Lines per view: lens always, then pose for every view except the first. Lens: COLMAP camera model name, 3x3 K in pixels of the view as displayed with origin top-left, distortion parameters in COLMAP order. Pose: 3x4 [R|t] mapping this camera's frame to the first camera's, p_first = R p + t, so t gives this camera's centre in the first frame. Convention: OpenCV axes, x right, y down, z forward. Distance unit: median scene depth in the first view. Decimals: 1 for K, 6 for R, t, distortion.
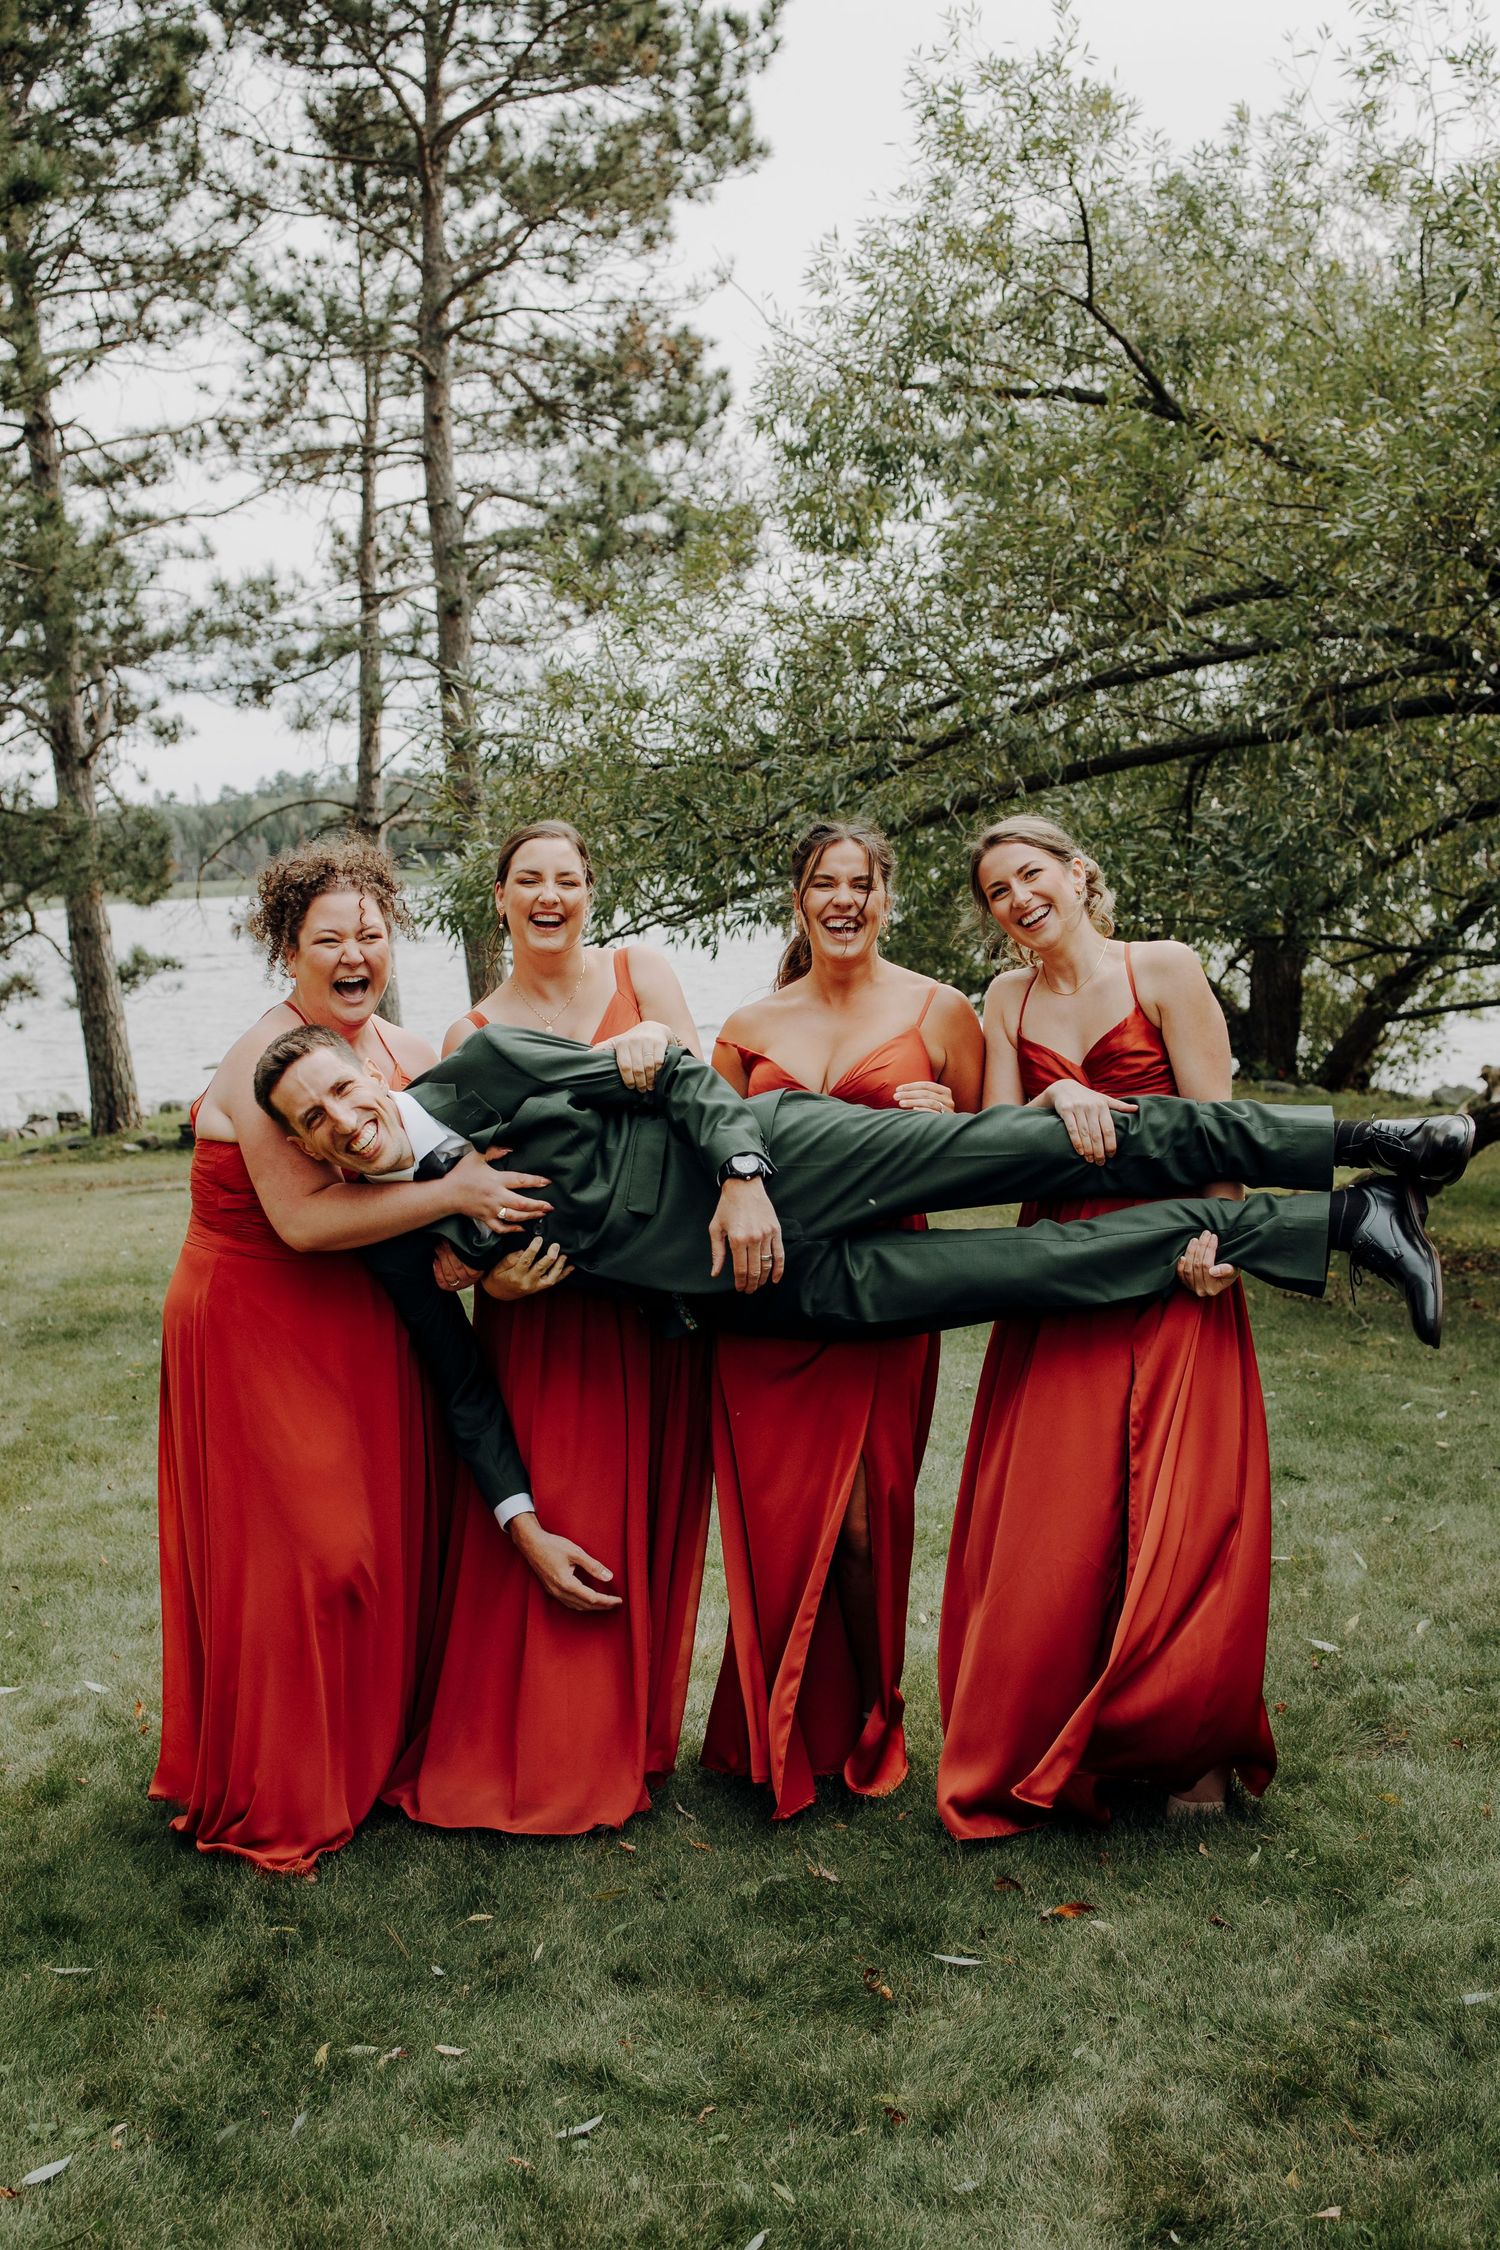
lens RADIAL K [[2557.3, 0, 750.0], [0, 2557.3, 1125.0], [0, 0, 1]] dist [-0.043150, 0.013790]
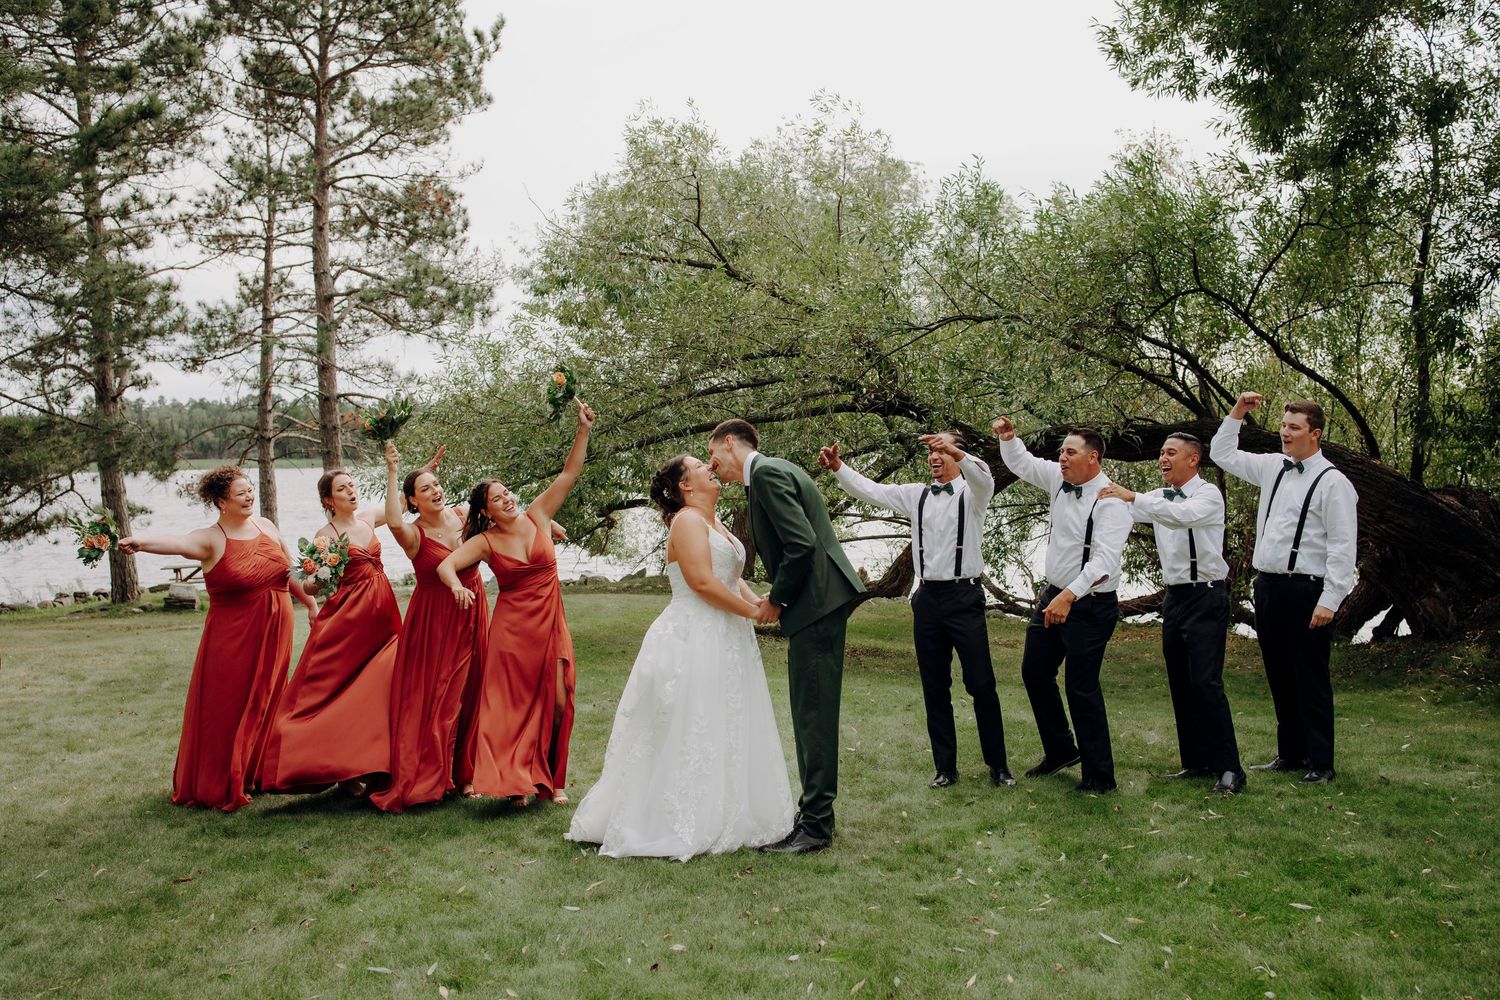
lens RADIAL K [[1704.8, 0, 752.1], [0, 1704.8, 476.1], [0, 0, 1]] dist [-0.043150, 0.013790]
pose [[0.967418, 0.025365, 0.251910, -0.118708], [-0.001125, 0.995390, -0.095904, 0.027856], [-0.253181, 0.092496, 0.962987, -0.274453]]
